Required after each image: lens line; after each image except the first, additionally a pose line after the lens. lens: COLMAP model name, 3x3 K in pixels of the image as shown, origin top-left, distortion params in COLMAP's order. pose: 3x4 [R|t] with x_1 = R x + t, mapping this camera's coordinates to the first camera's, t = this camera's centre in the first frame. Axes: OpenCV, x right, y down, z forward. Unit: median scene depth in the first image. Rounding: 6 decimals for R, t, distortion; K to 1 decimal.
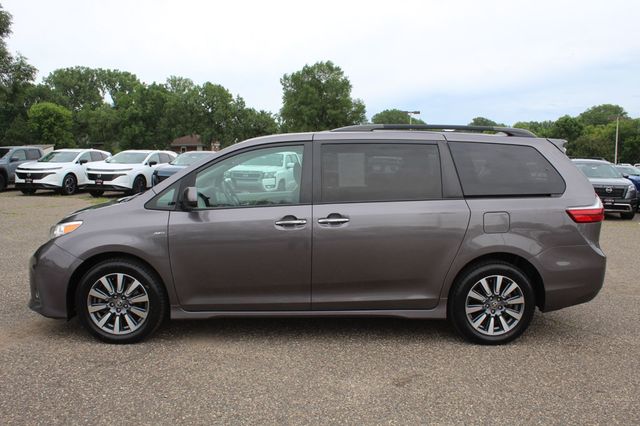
lens RADIAL K [[582.5, 0, 319.5], [0, 582.5, 211.6], [0, 0, 1]] dist [-0.114799, 0.004233]
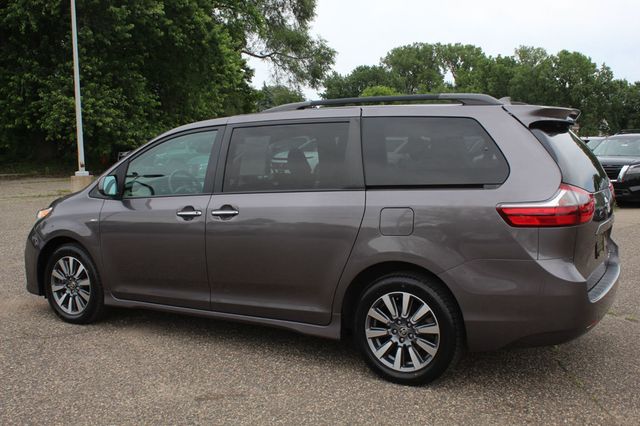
lens RADIAL K [[694.2, 0, 319.8], [0, 694.2, 212.0], [0, 0, 1]] dist [-0.085145, 0.000000]
pose [[0.835512, 0.027228, -0.548798, 0.717430], [-0.025293, 0.999619, 0.011089, -0.001249], [0.548890, 0.004616, 0.835882, 0.183675]]
